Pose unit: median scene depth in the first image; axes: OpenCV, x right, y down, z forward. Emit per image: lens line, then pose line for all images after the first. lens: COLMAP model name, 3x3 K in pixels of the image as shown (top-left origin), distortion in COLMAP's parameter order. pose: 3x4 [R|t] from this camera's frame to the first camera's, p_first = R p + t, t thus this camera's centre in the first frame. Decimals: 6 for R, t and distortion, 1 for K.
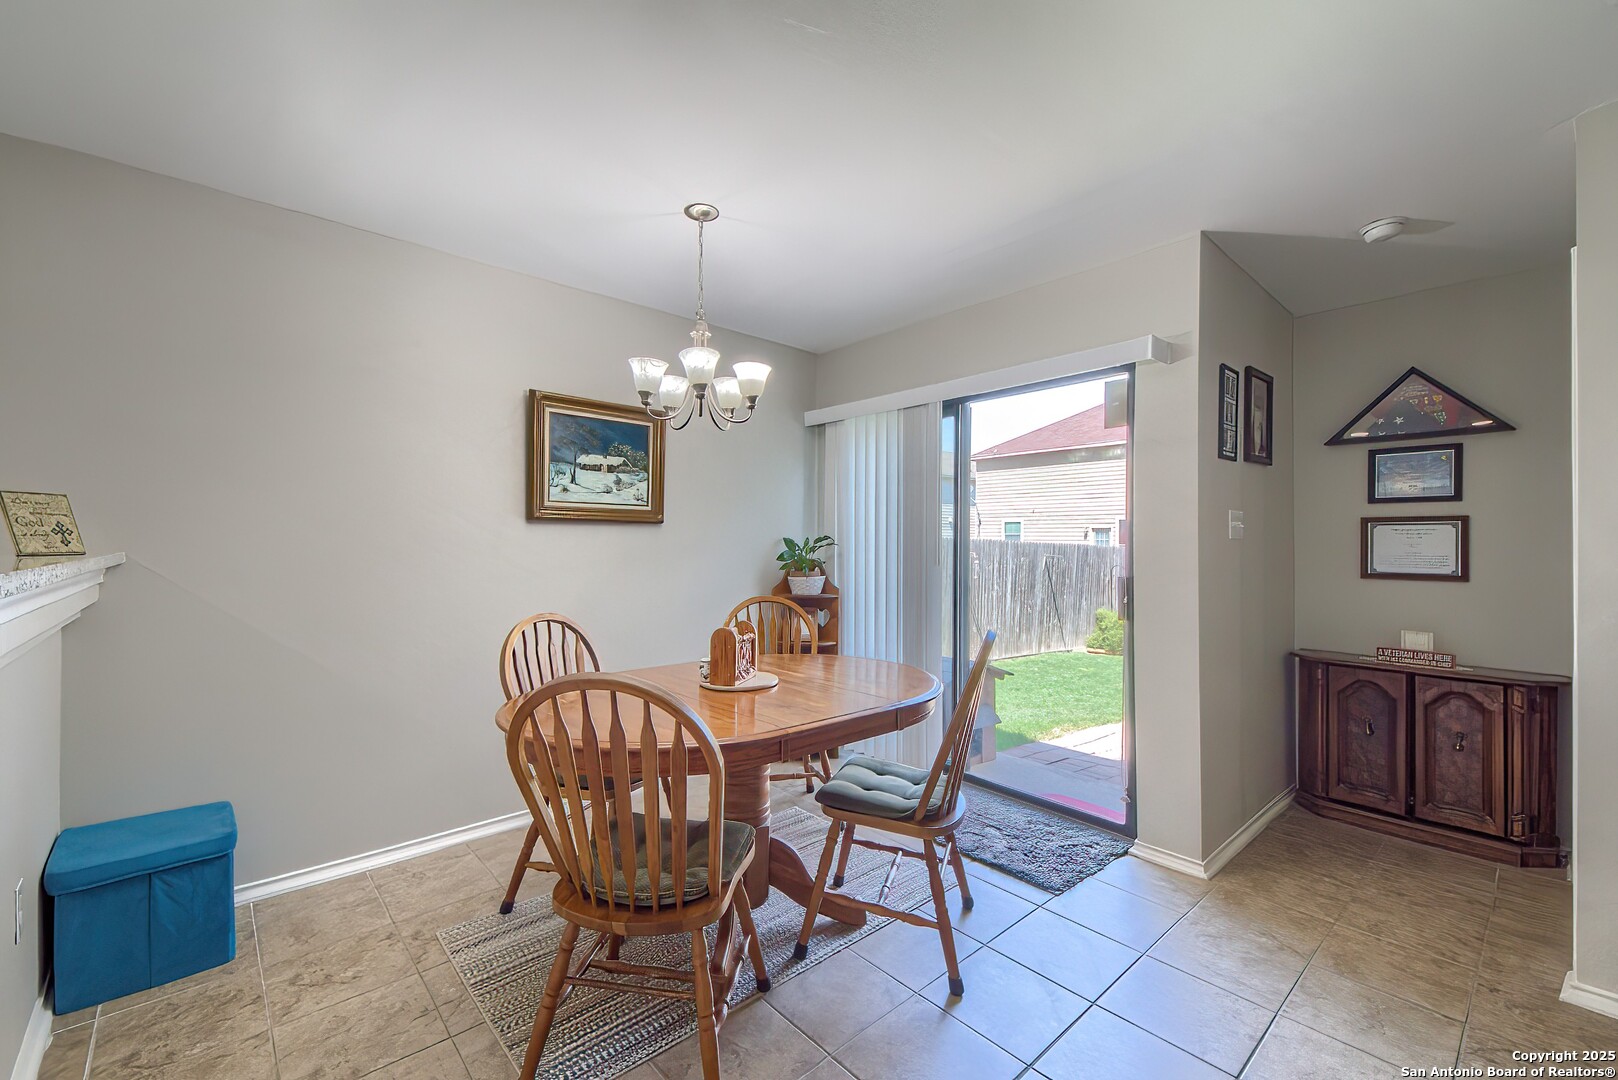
lens RADIAL K [[671.5, 0, 795.3], [0, 671.5, 541.5], [0, 0, 1]] dist [0.062561, -0.034685]
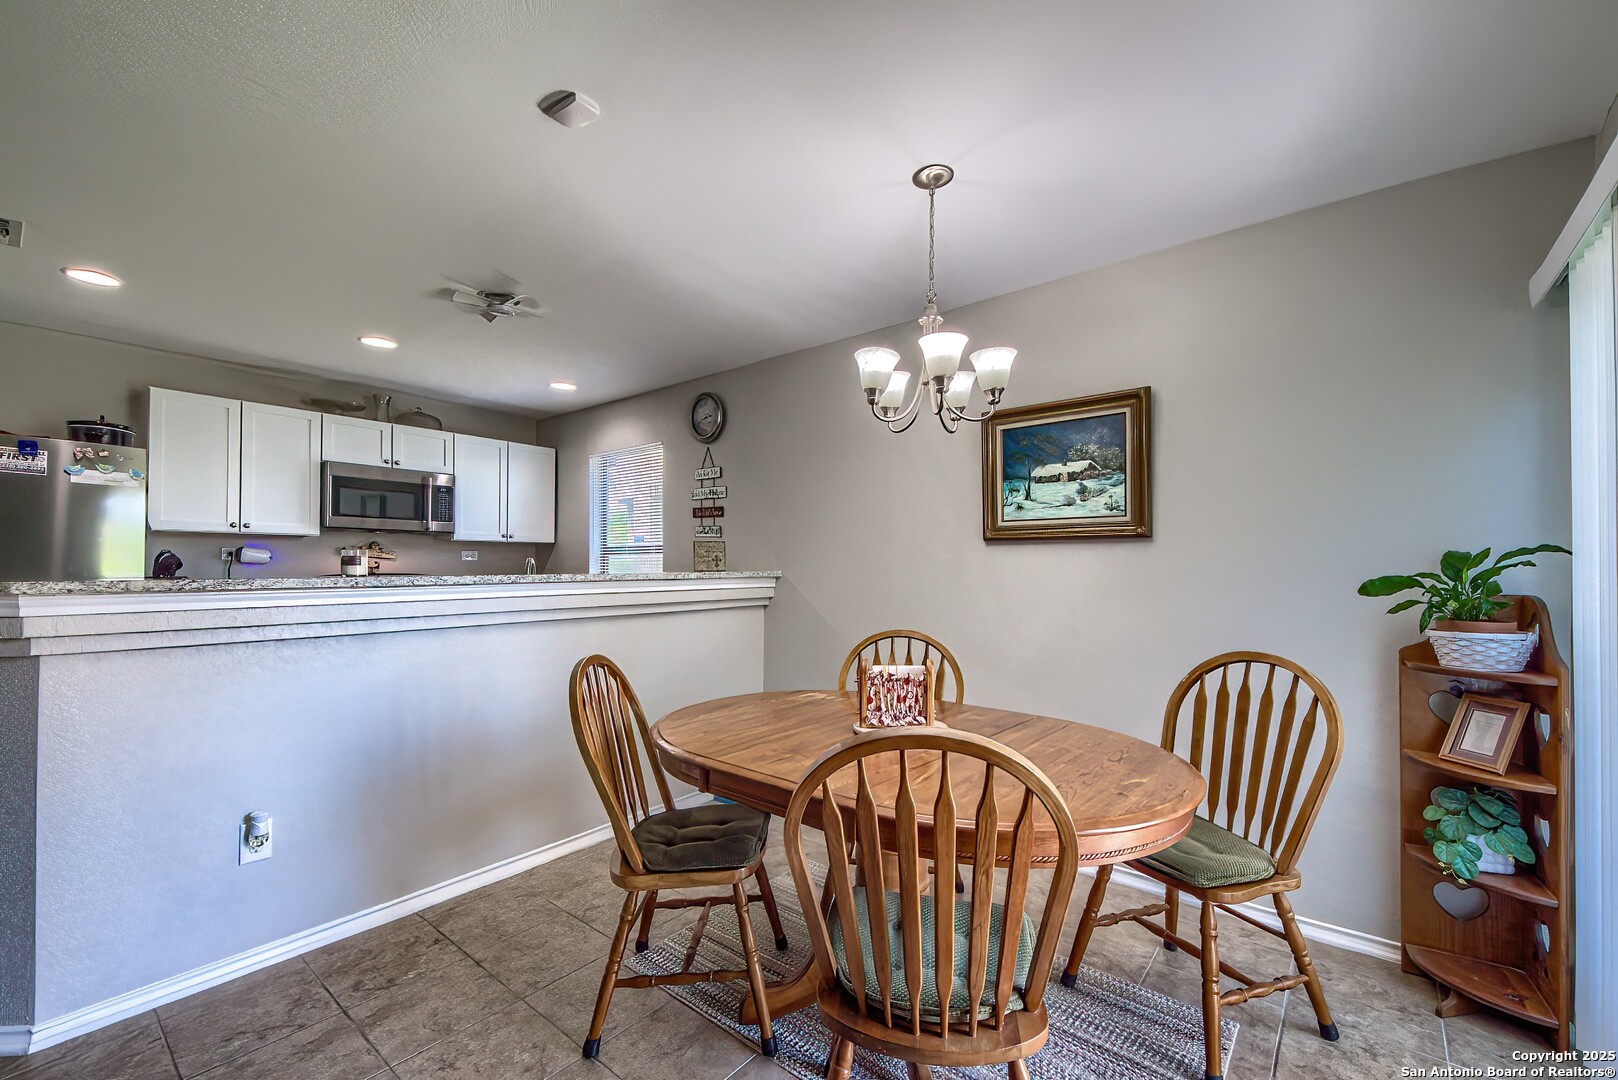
lens RADIAL K [[664.3, 0, 811.6], [0, 664.3, 567.9], [0, 0, 1]] dist [0.083354, -0.047199]
pose [[0.151710, 0.002149, -0.988423, 0.562420], [0.005627, 0.999980, 0.003038, 0.003183], [0.988409, -0.006022, 0.151695, 0.595138]]
